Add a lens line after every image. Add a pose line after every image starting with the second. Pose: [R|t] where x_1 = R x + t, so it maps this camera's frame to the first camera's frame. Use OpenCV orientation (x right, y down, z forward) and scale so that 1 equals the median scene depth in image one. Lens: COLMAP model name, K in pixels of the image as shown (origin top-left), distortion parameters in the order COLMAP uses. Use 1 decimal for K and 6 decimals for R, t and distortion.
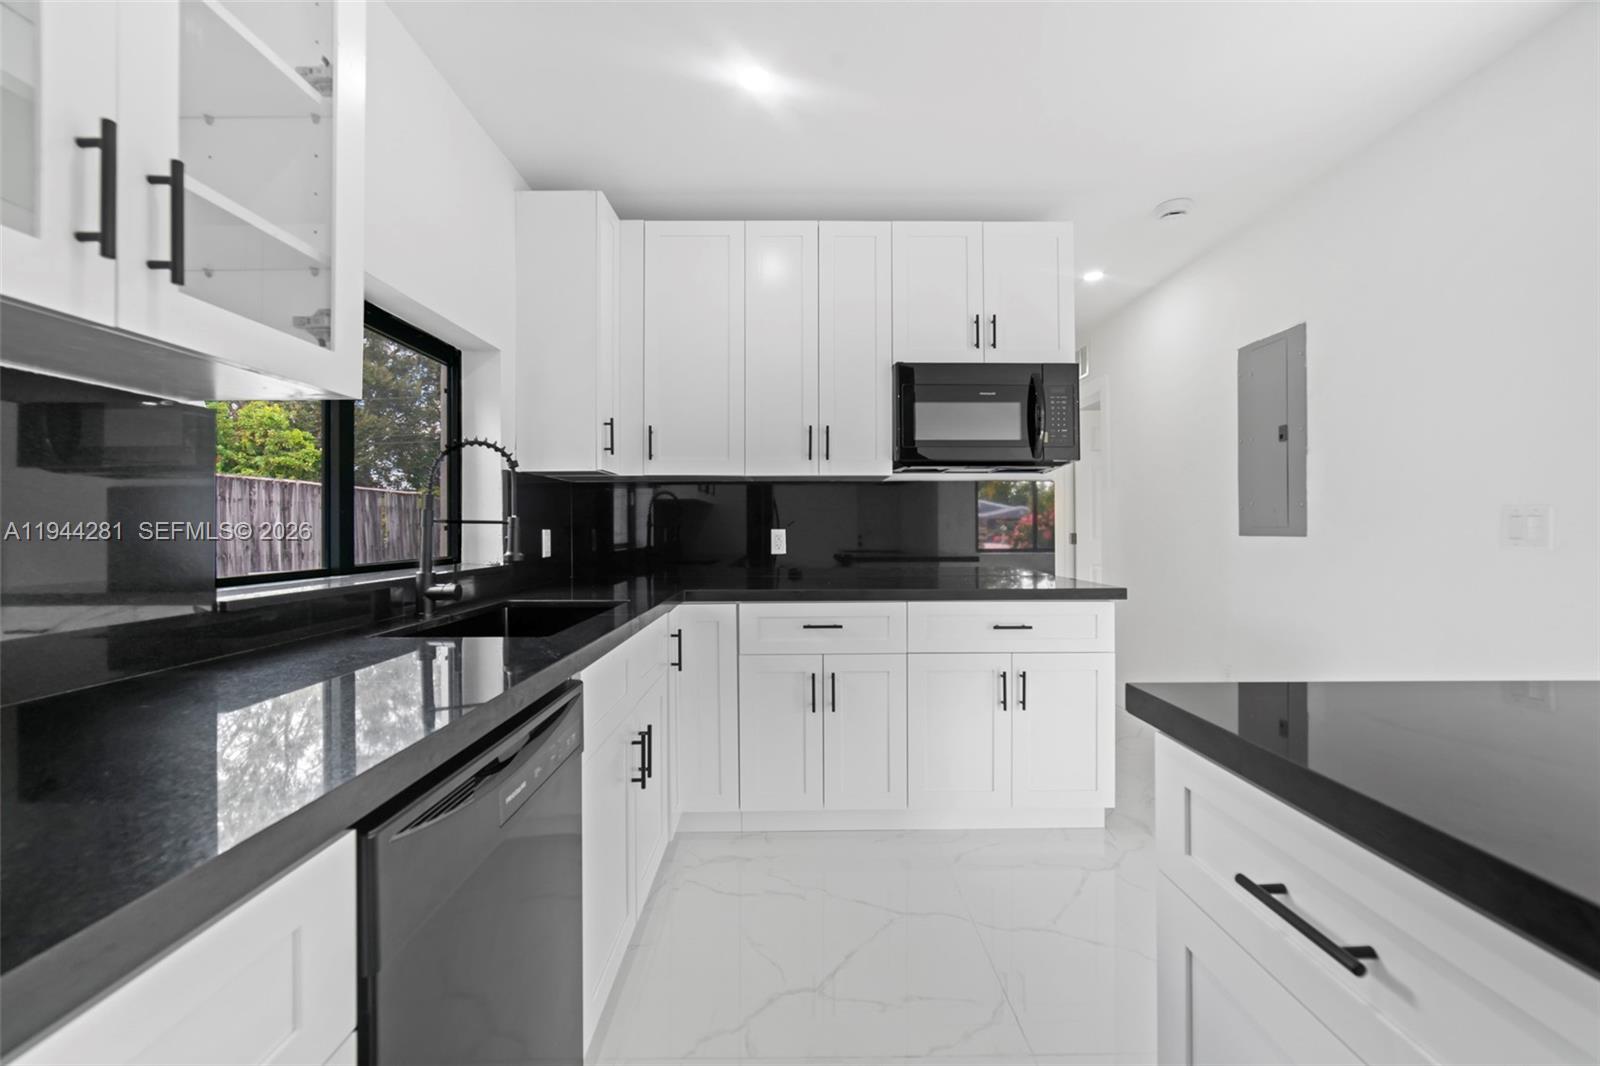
lens RADIAL K [[618.4, 0, 790.1], [0, 618.4, 532.4], [0, 0, 1]] dist [-0.001067, -0.000054]
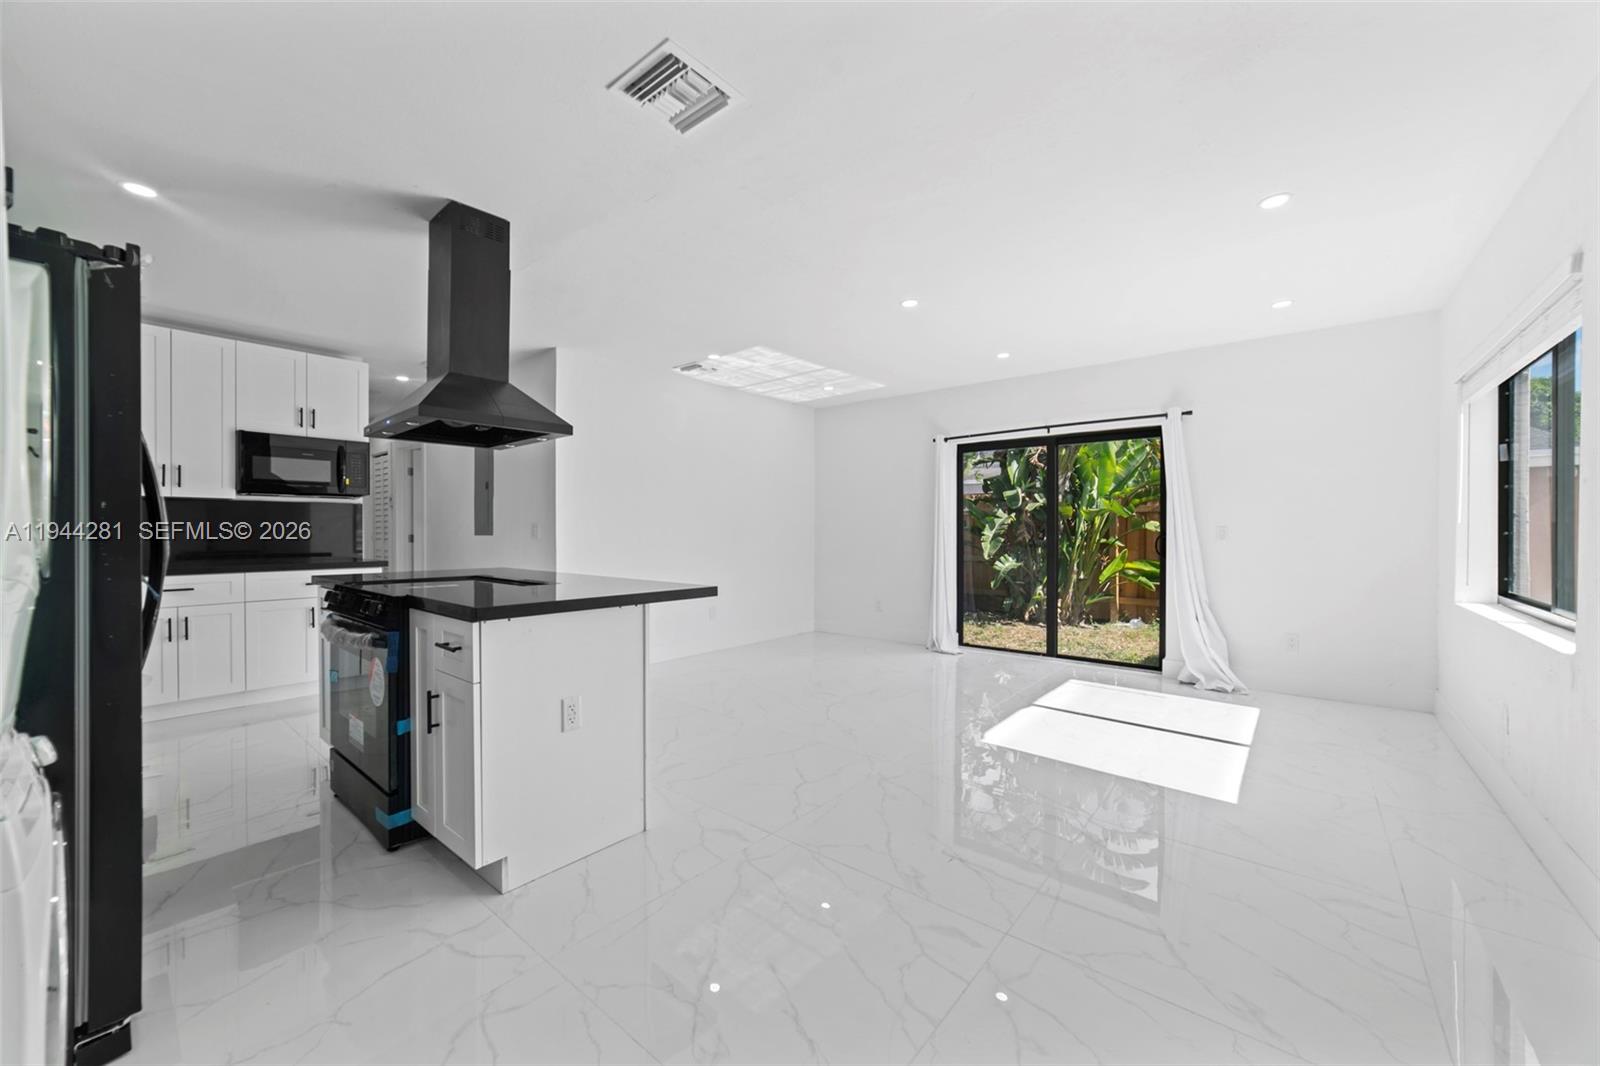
lens RADIAL K [[618.4, 0, 790.1], [0, 618.4, 532.4], [0, 0, 1]] dist [-0.001067, -0.000054]
pose [[0.643020, 0.002406, 0.765845, -0.138796], [0.001069, 0.999991, -0.004040, 0.005036], [-0.765848, 0.003416, 0.643012, -1.148430]]
